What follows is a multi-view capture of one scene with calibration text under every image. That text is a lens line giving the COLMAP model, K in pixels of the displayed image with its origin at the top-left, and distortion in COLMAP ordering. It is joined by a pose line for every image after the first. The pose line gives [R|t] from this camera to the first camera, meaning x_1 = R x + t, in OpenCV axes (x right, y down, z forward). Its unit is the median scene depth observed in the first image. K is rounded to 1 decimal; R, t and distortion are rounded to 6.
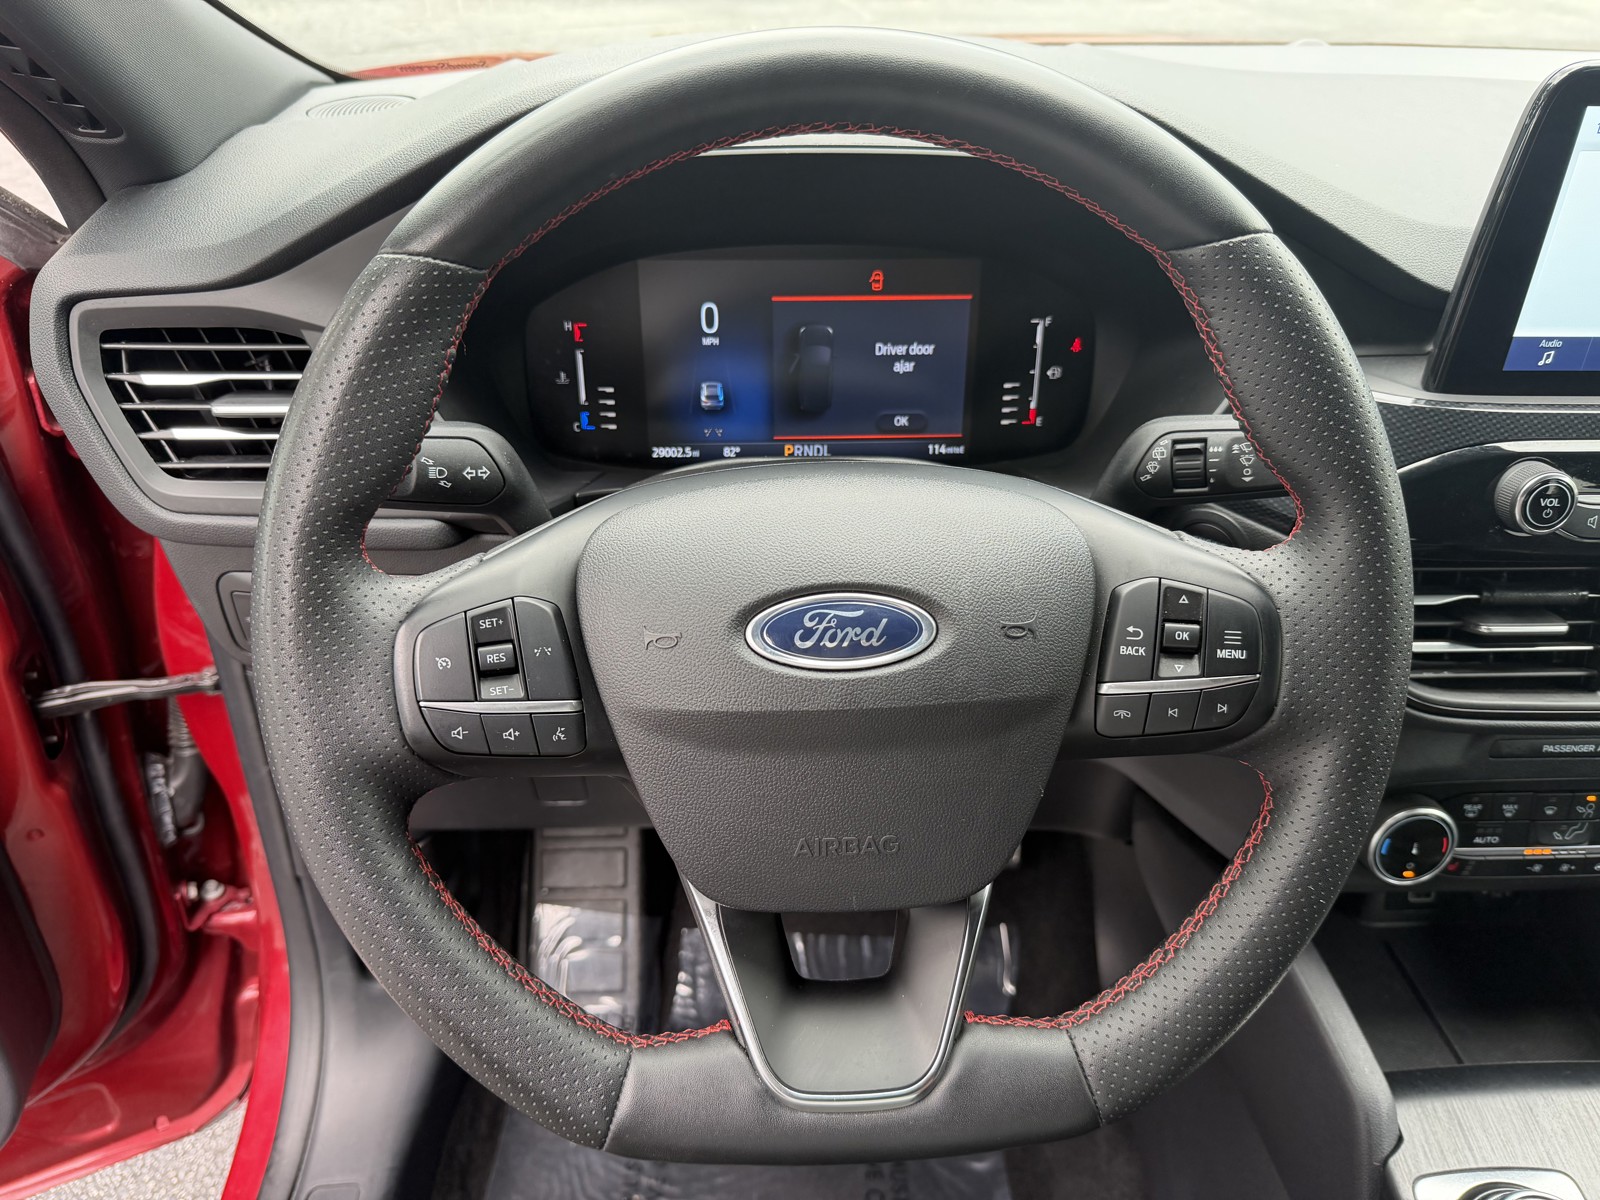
lens RADIAL K [[1135.7, 0, 794.0], [0, 1135.7, 599.6], [0, 0, 1]] dist [0.048870, -0.096522]
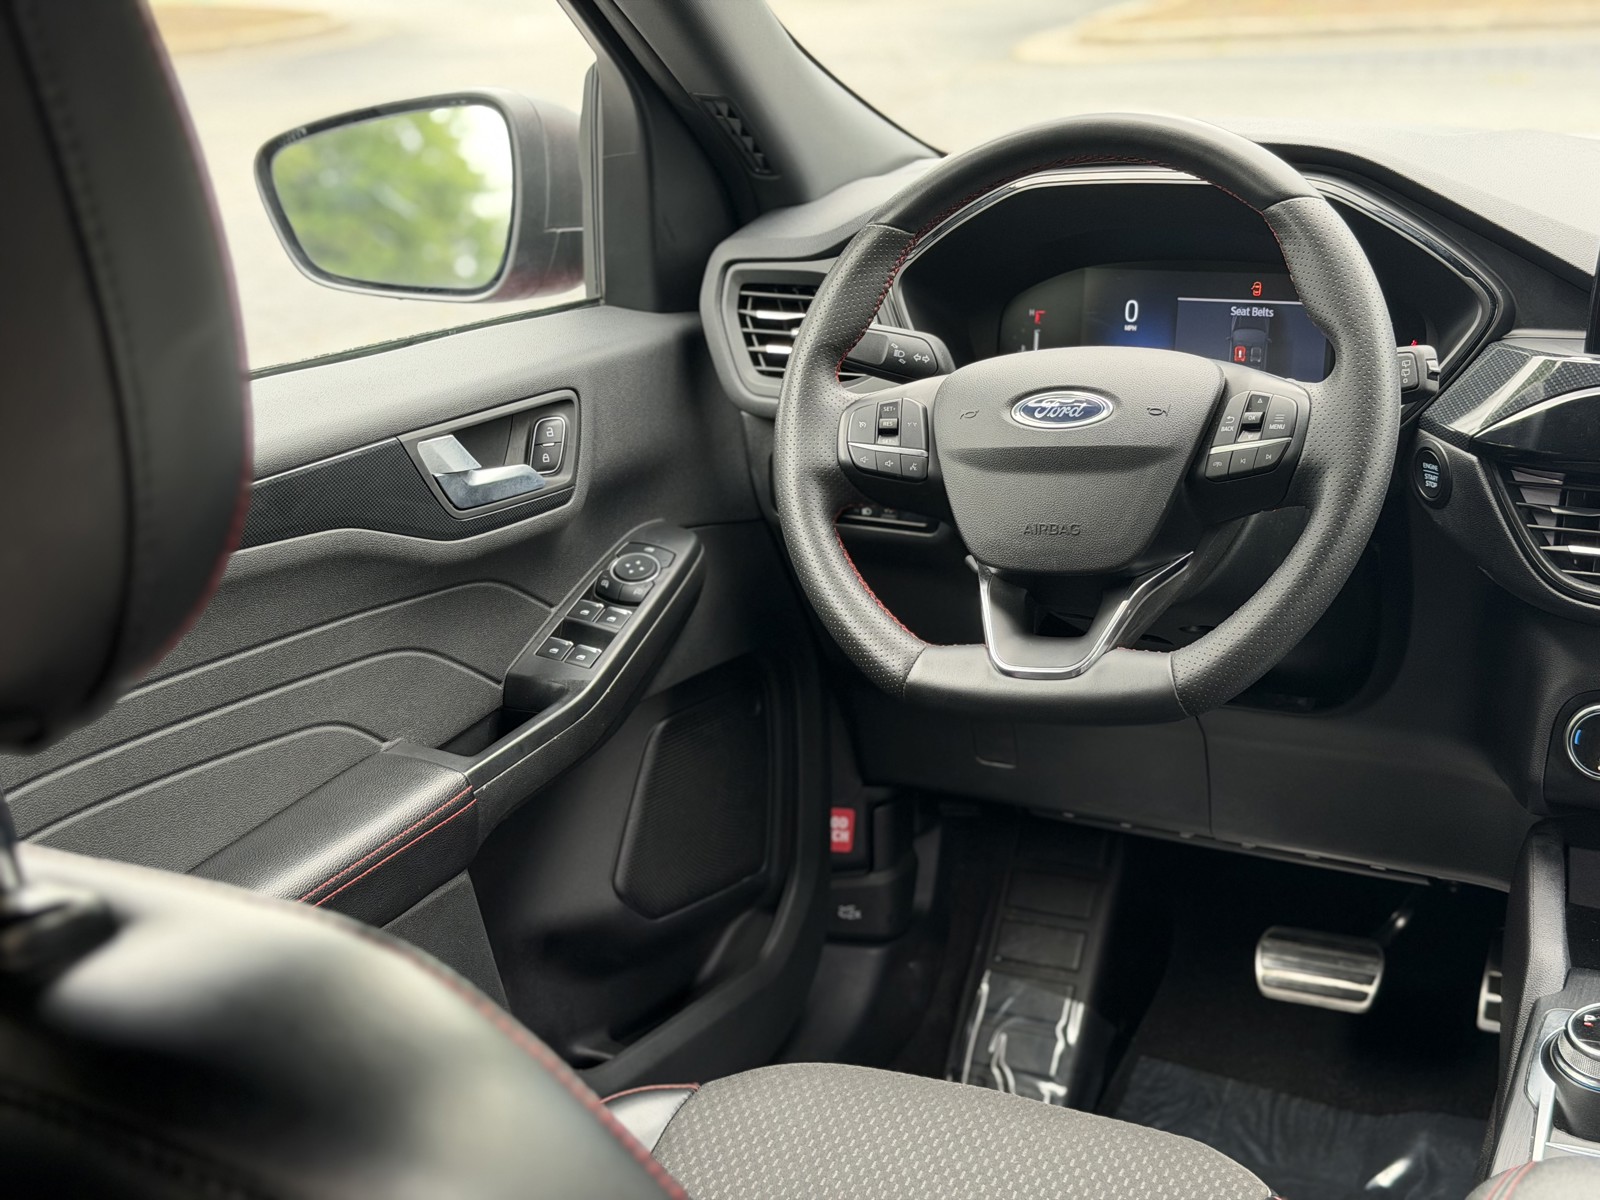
lens RADIAL K [[2266.5, 0, 754.5], [0, 2266.5, 610.3], [0, 0, 1]] dist [0.097541, -0.020454]
pose [[0.872155, 0.103864, -0.478077, 1.021504], [-0.222439, 0.954543, -0.198416, 0.859443], [0.435737, 0.279392, 0.855613, -1.660858]]
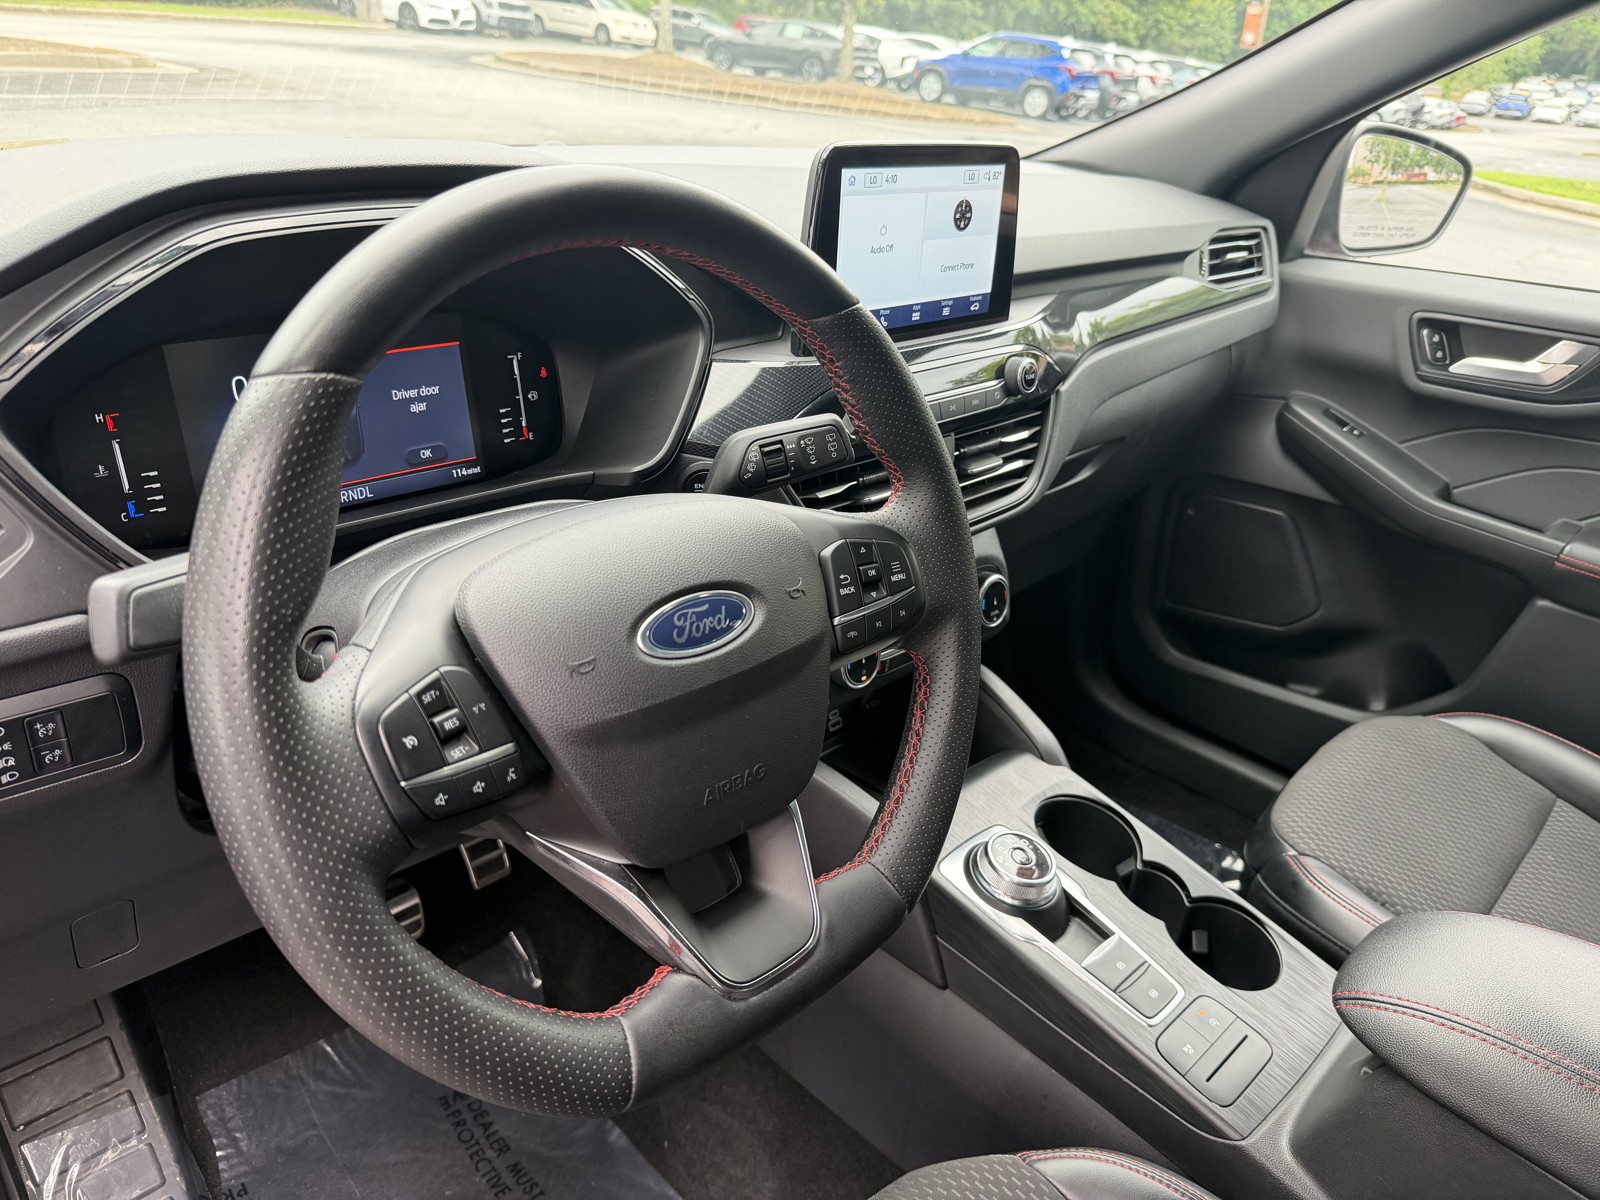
lens RADIAL K [[1133.8, 0, 799.4], [0, 1133.8, 604.1], [0, 0, 1]] dist [0.053171, -0.061441]
pose [[0.730042, -0.260963, 0.631614, -0.498215], [0.309961, 0.950130, 0.034299, 0.081852], [-0.609066, 0.170736, 0.774524, -0.129593]]
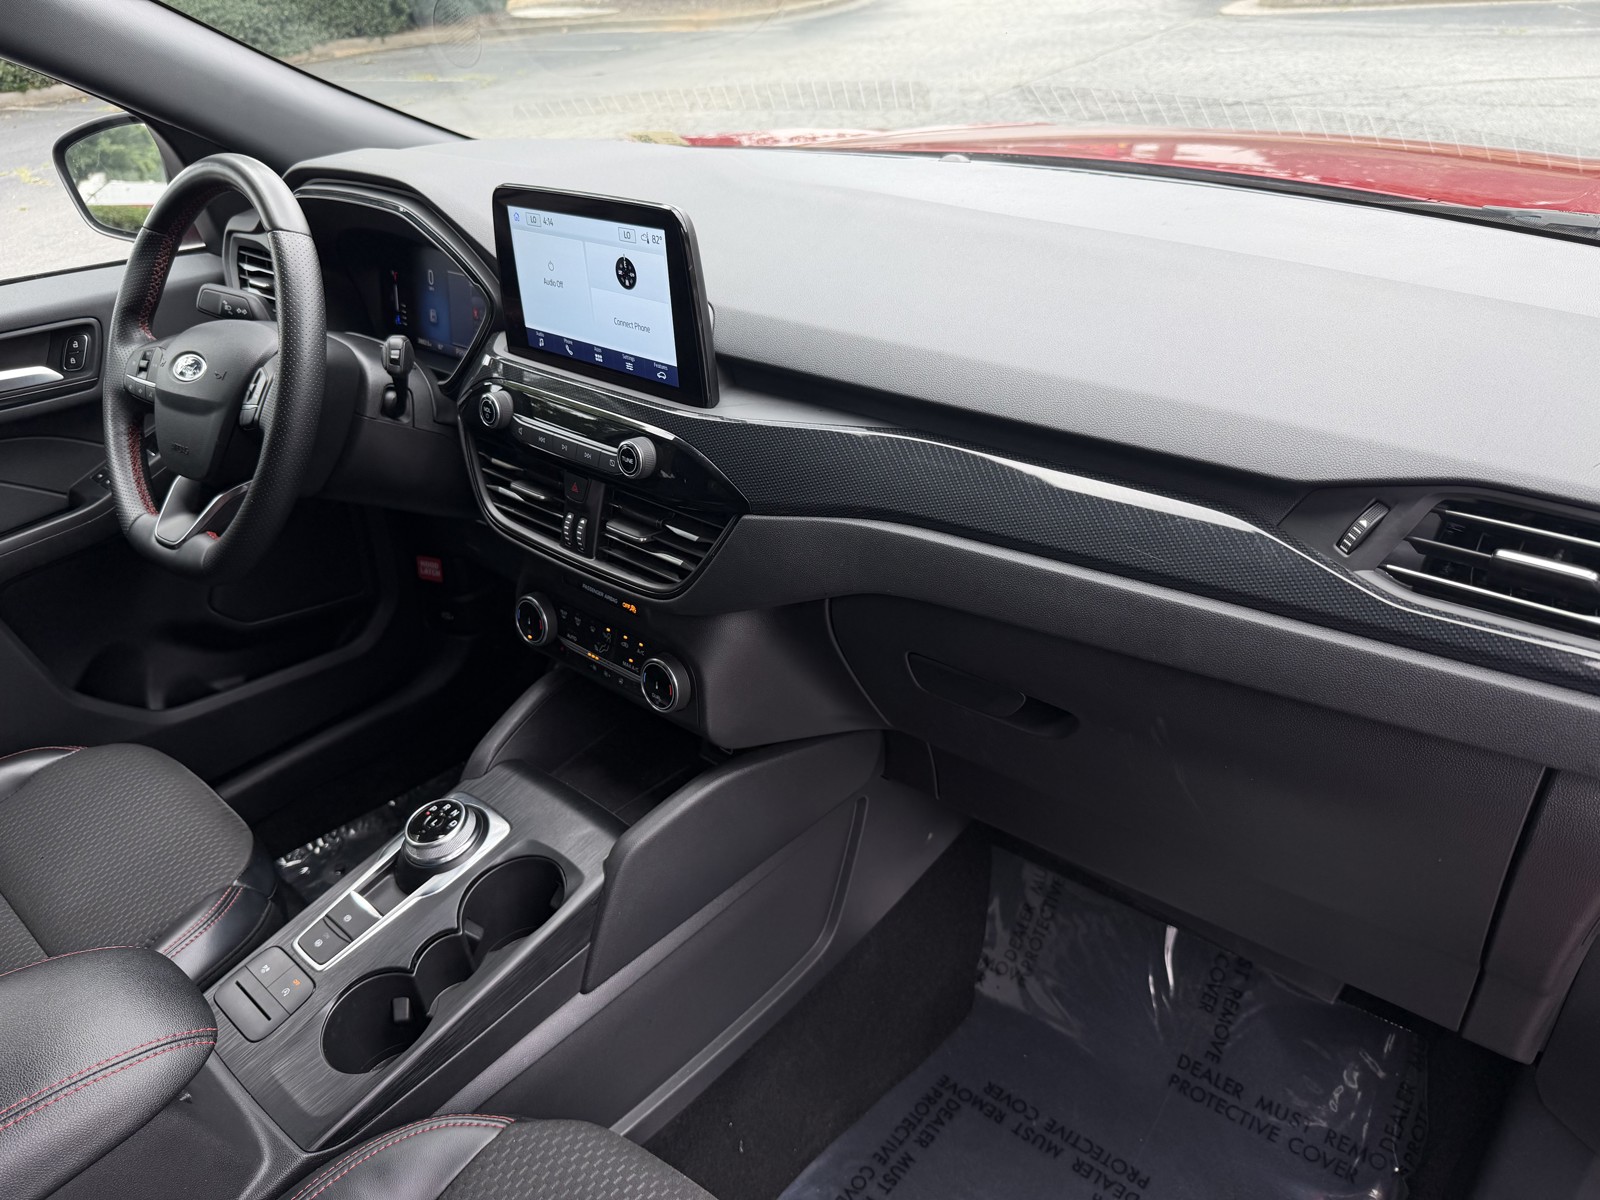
lens RADIAL K [[1131.7, 0, 802.5], [0, 1131.7, 609.8], [0, 0, 1]] dist [0.064968, -0.091196]
pose [[0.720571, 0.304149, -0.623114, 2.191534], [-0.313302, 0.944508, 0.098722, -0.115549], [0.618562, 0.124087, 0.775876, -0.109774]]
